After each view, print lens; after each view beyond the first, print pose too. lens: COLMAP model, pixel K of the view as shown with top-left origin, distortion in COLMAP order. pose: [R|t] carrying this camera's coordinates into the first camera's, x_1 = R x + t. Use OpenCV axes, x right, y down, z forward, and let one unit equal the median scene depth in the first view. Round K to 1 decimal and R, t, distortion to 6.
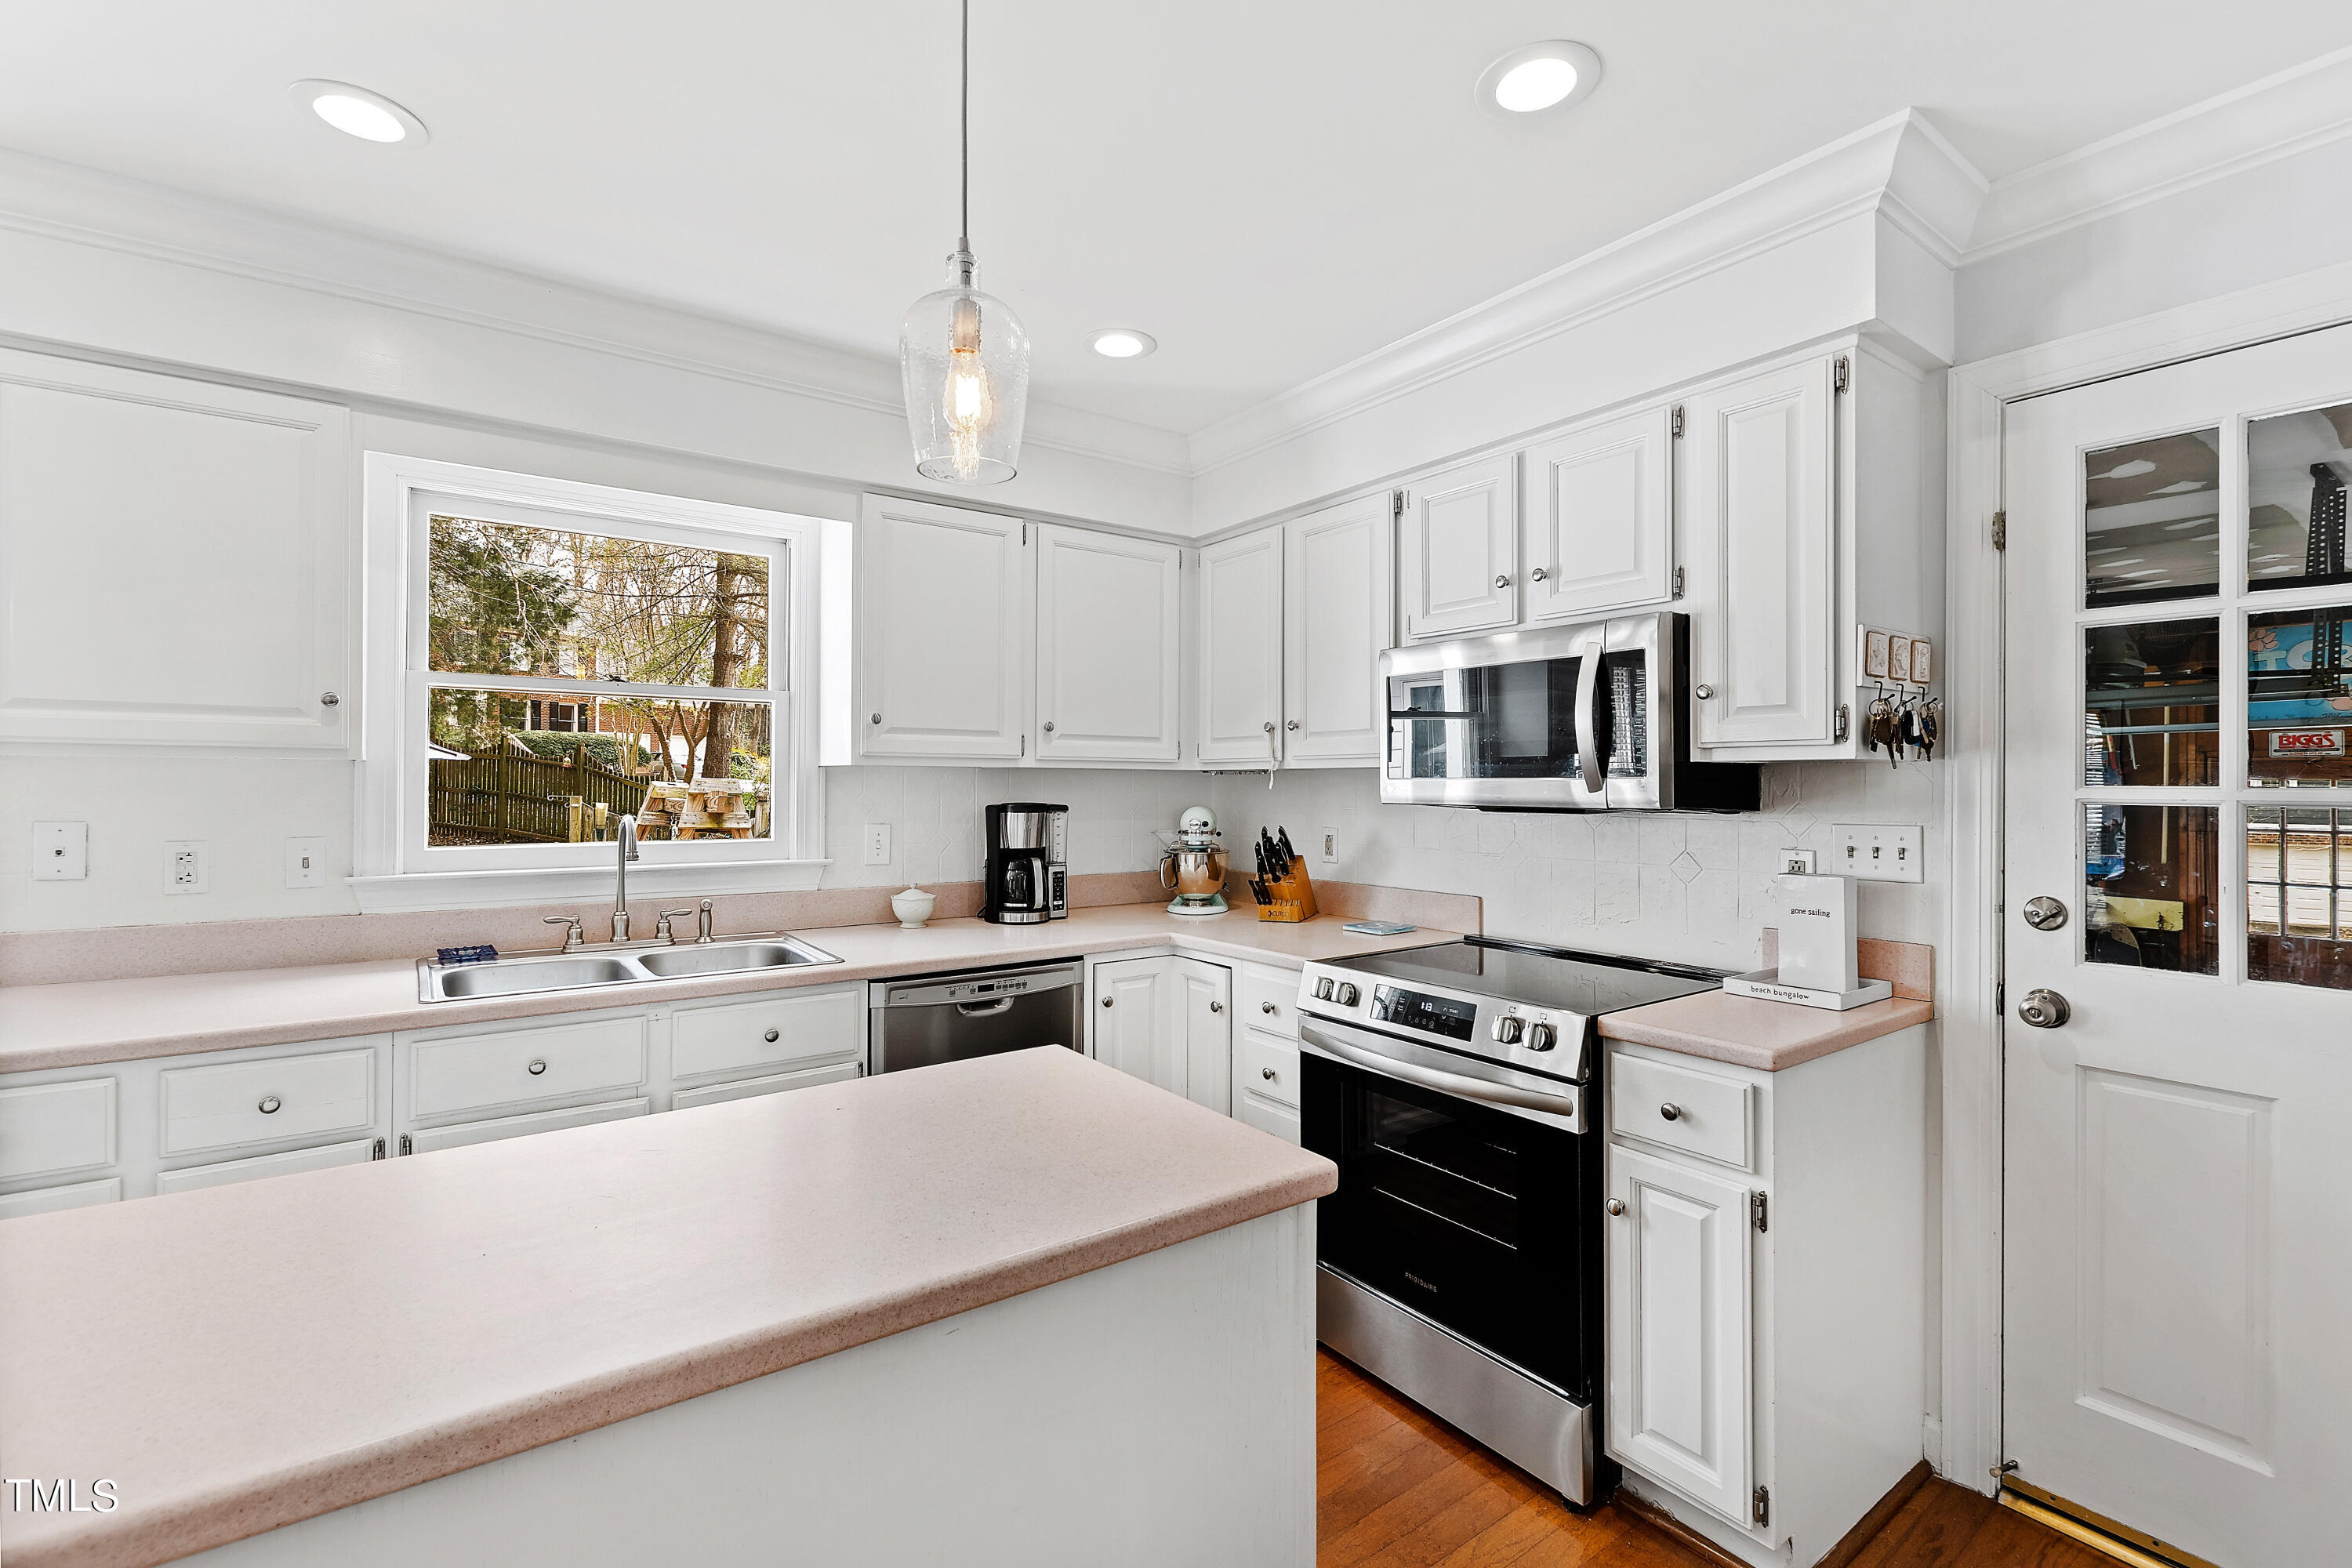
lens RADIAL K [[1045.8, 0, 1187.0], [0, 1045.8, 793.2], [0, 0, 1]] dist [0.003252, -0.002159]
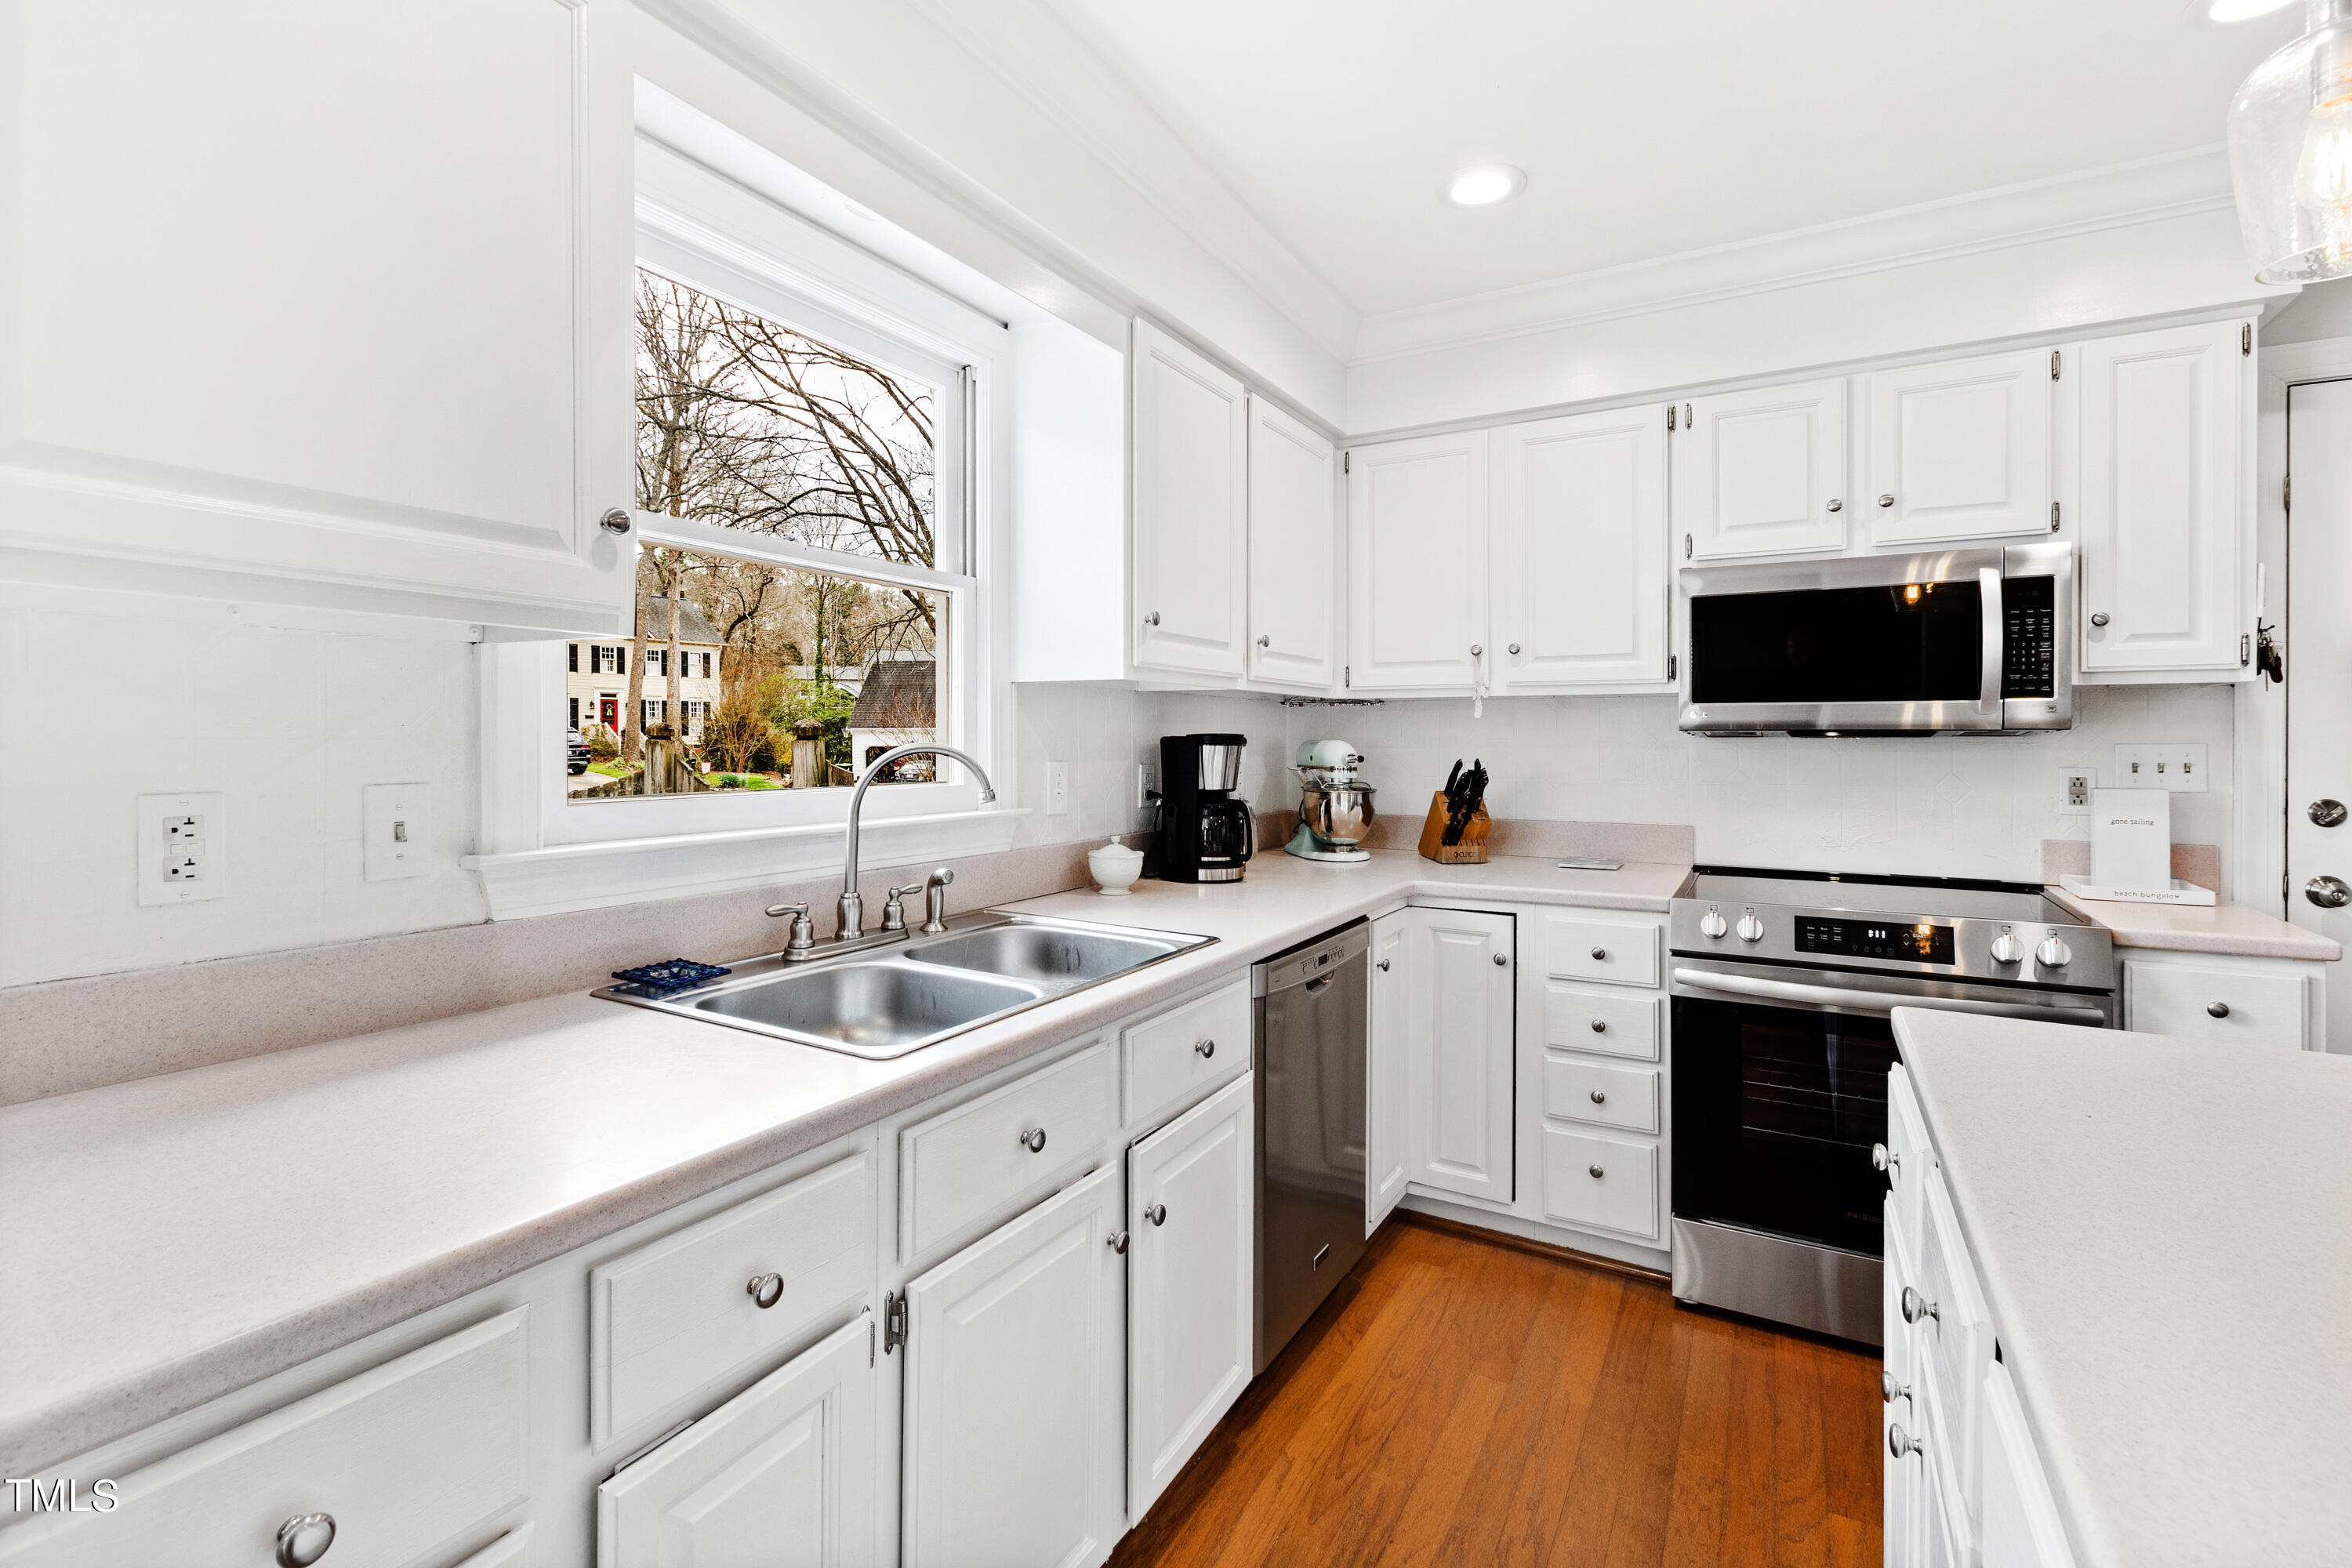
lens RADIAL K [[1045.8, 0, 1184.8], [0, 1045.8, 760.2], [0, 0, 1]] dist [0.003252, -0.002159]
pose [[0.909392, -0.008945, 0.415845, -0.523023], [0.003325, 0.999893, 0.014237, 0.018185], [-0.415928, -0.011564, 0.909324, 0.267730]]
